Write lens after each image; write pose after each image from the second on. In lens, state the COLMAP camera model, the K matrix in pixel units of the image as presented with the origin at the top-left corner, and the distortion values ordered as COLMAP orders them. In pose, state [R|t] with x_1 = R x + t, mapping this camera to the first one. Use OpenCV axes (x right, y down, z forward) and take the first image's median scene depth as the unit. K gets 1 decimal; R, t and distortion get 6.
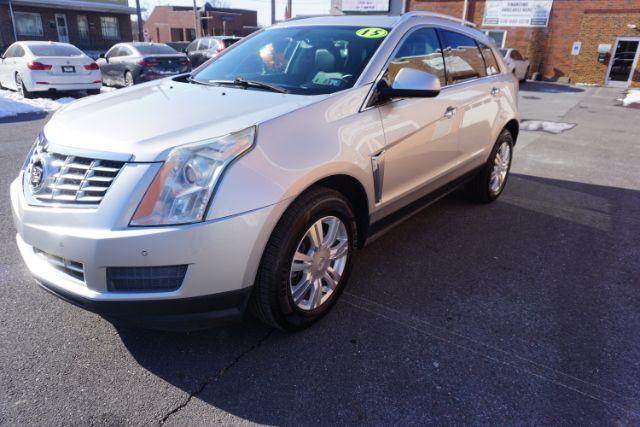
lens RADIAL K [[436.2, 0, 320.0], [0, 436.2, 213.5], [0, 0, 1]] dist [-0.043088, 0.036852]
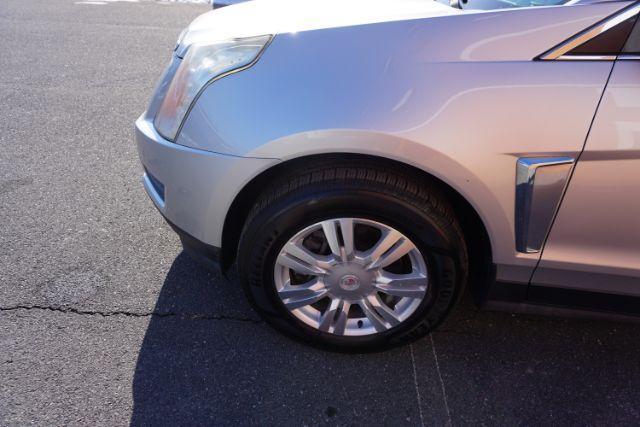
lens RADIAL K [[436.2, 0, 320.0], [0, 436.2, 213.5], [0, 0, 1]] dist [-0.043088, 0.036852]
pose [[0.518911, 0.453563, -0.724577, 0.408159], [-0.332335, 0.887989, 0.317850, -0.167522], [0.787582, 0.075866, 0.611522, 0.585601]]
